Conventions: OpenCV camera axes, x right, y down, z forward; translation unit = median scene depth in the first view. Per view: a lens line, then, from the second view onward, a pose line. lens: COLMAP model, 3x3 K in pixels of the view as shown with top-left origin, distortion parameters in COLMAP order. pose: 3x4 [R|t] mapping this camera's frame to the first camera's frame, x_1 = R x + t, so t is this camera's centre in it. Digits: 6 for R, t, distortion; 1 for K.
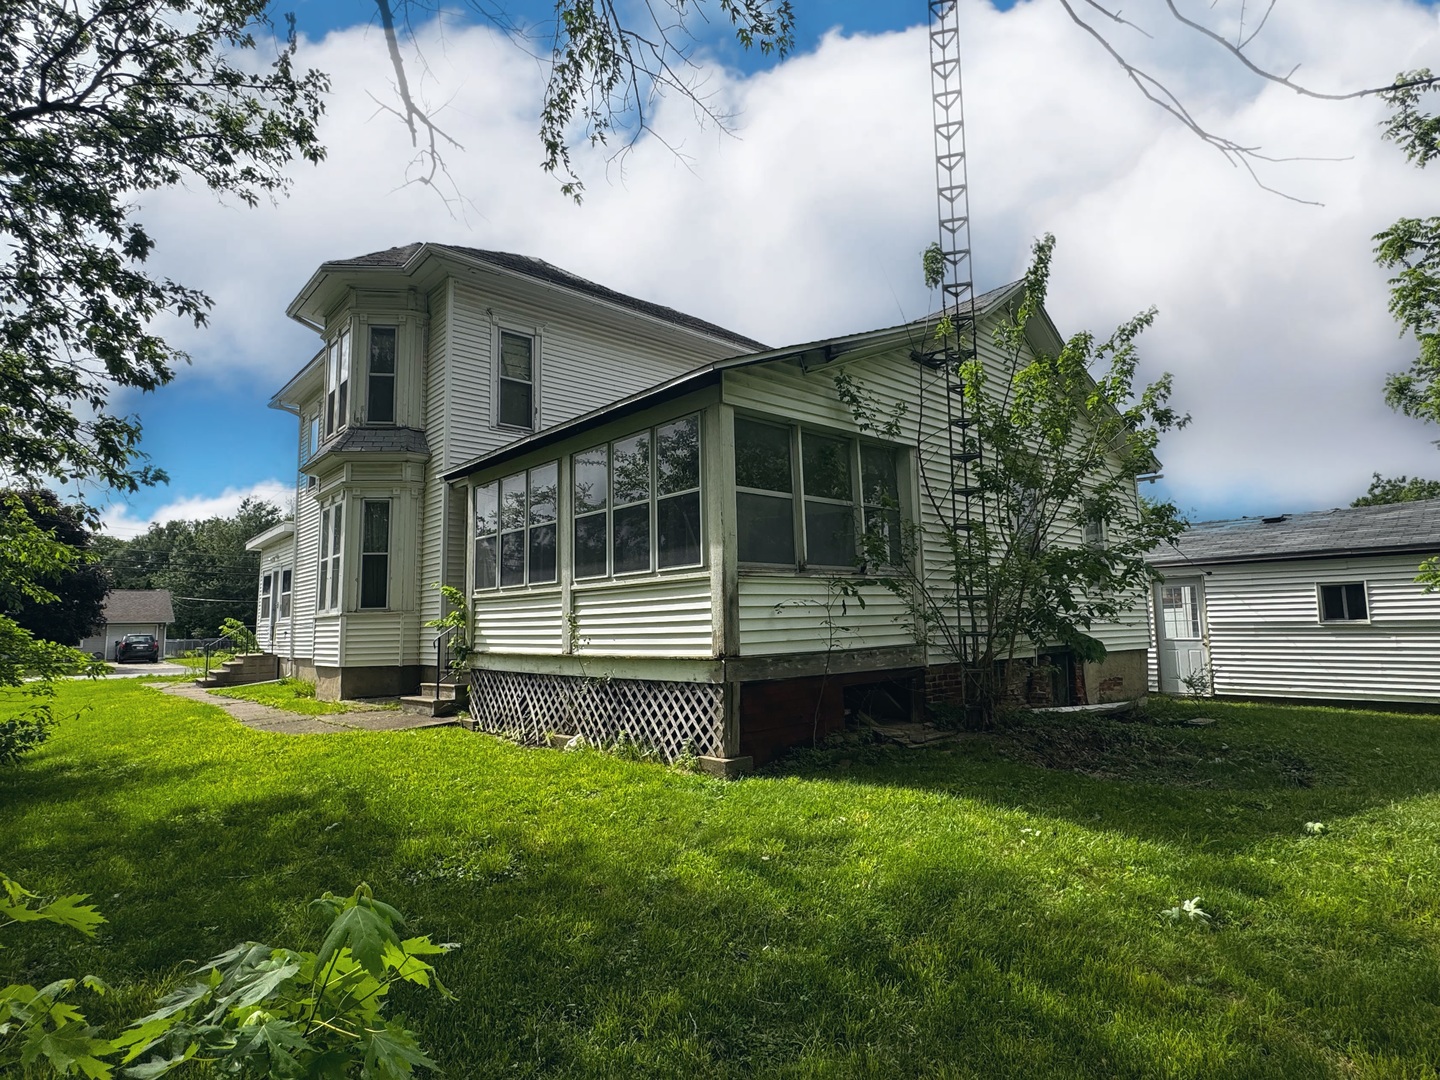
lens RADIAL K [[767.1, 0, 717.4], [0, 767.1, 541.9], [0, 0, 1]] dist [-0.004064, -0.004743]
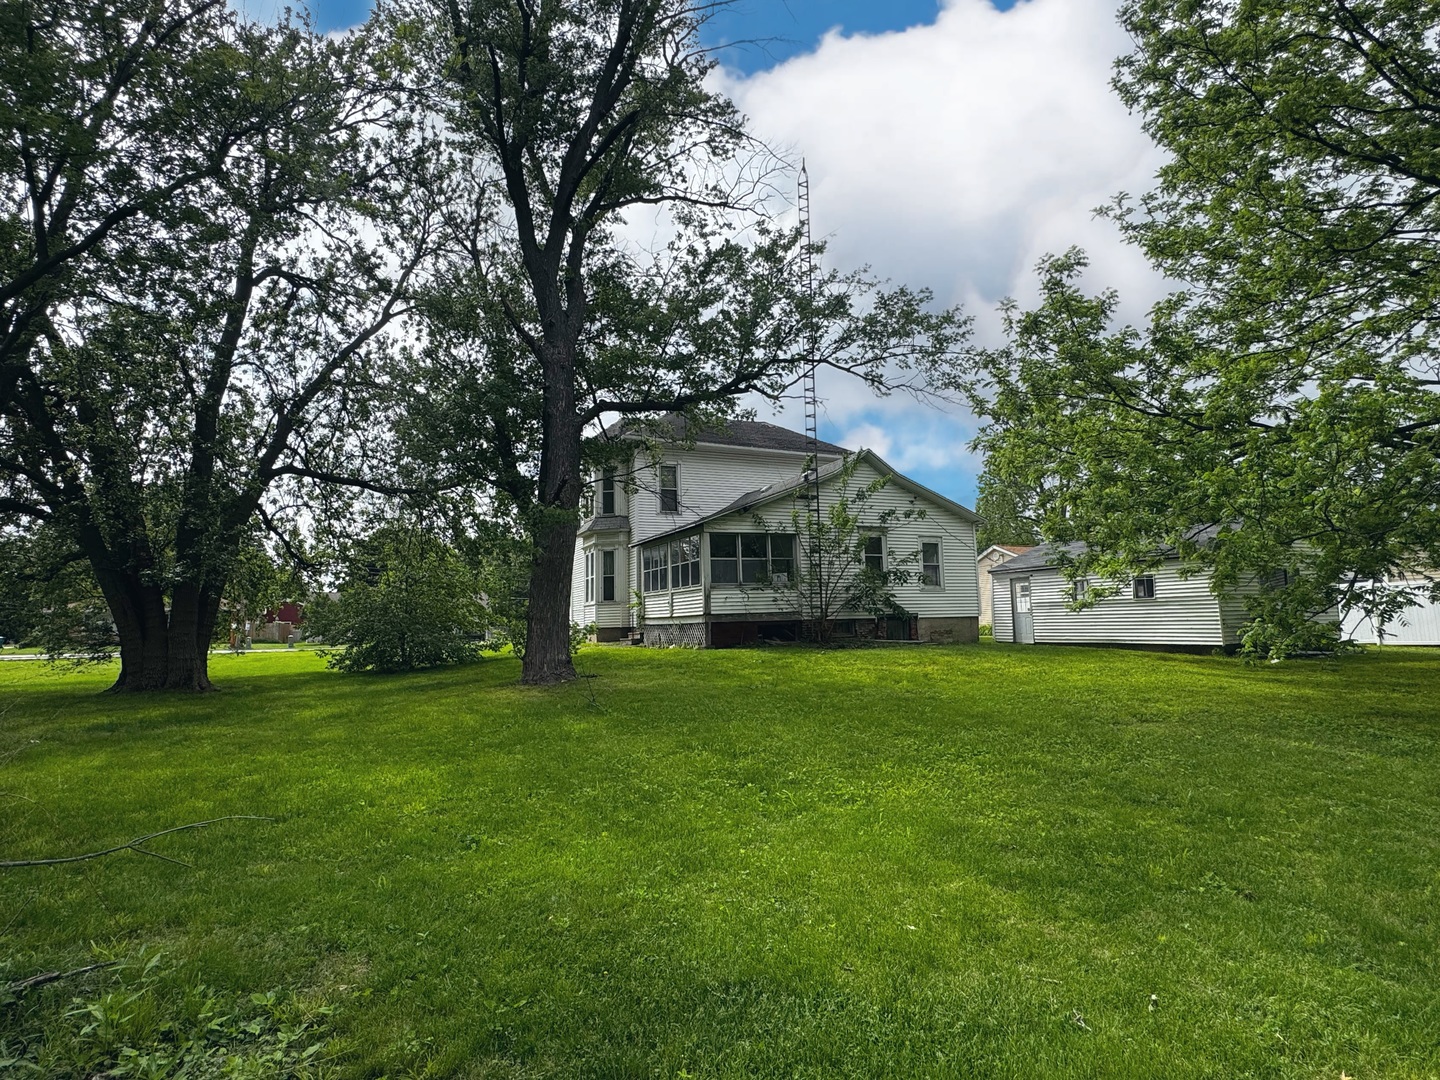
lens RADIAL K [[767.1, 0, 720.4], [0, 767.1, 539.5], [0, 0, 1]] dist [-0.004064, -0.004743]
pose [[0.955639, -0.037508, -0.292142, 0.773586], [0.039929, 0.999200, 0.002324, -0.124446], [0.291821, -0.013886, 0.956372, -1.539583]]
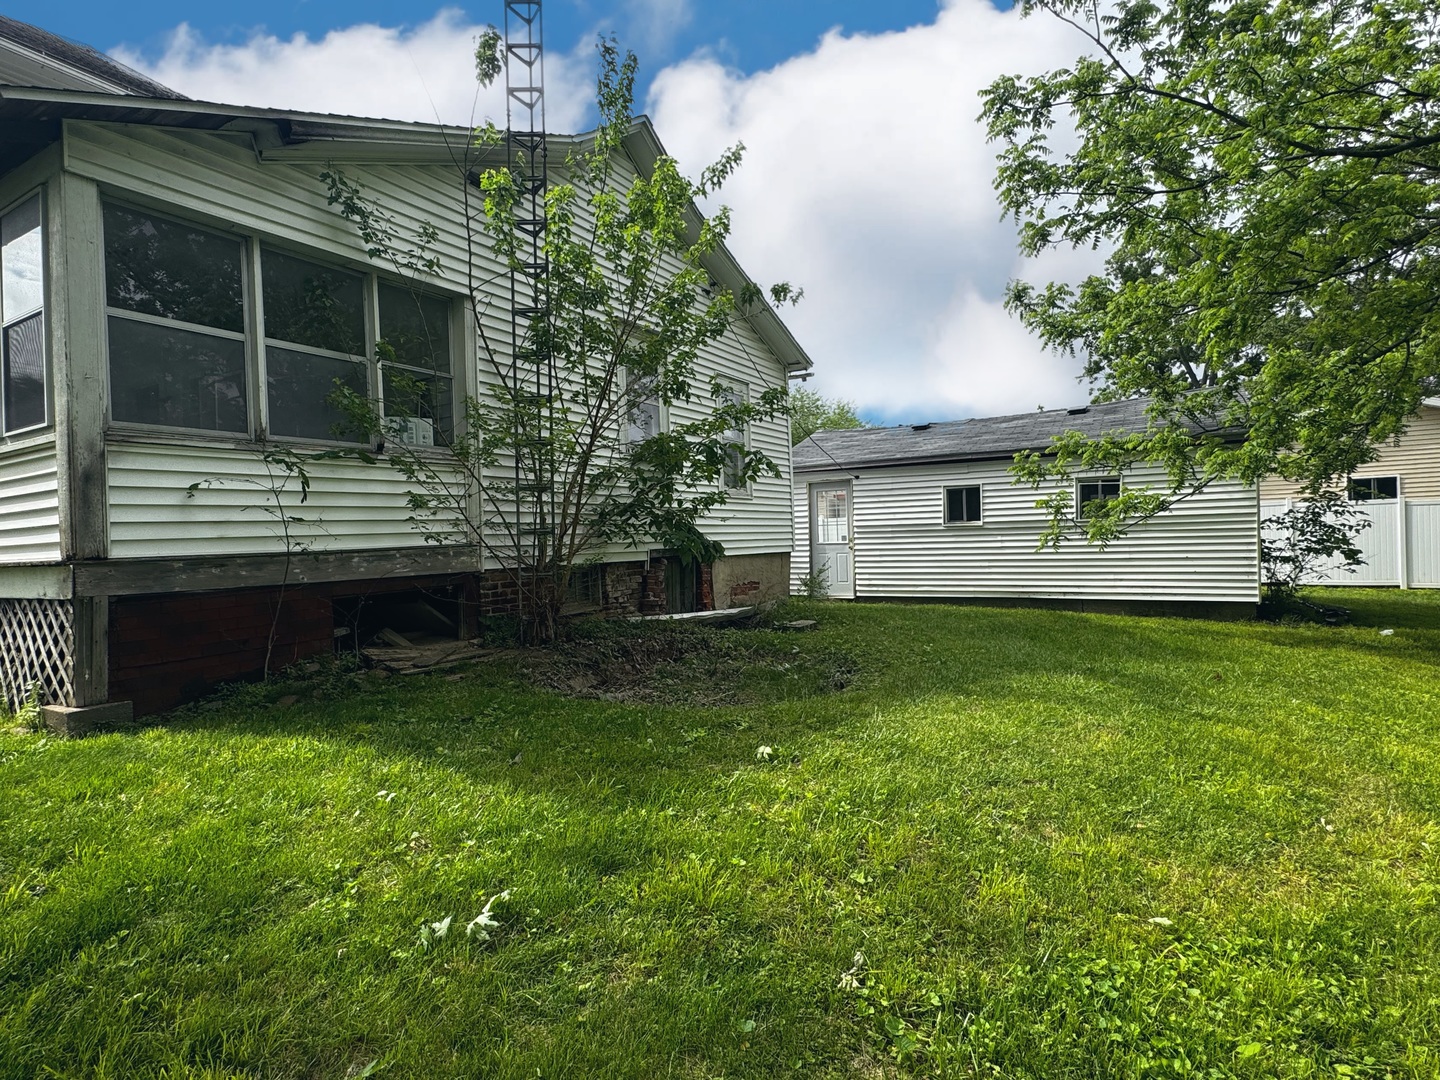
lens RADIAL K [[767.1, 0, 720.6], [0, 767.1, 544.6], [0, 0, 1]] dist [-0.004064, -0.004743]
pose [[0.951716, -0.012234, 0.306736, 0.265873], [-0.021864, 0.993966, 0.107483, 0.040438], [-0.306200, -0.109000, 0.945706, 0.152650]]
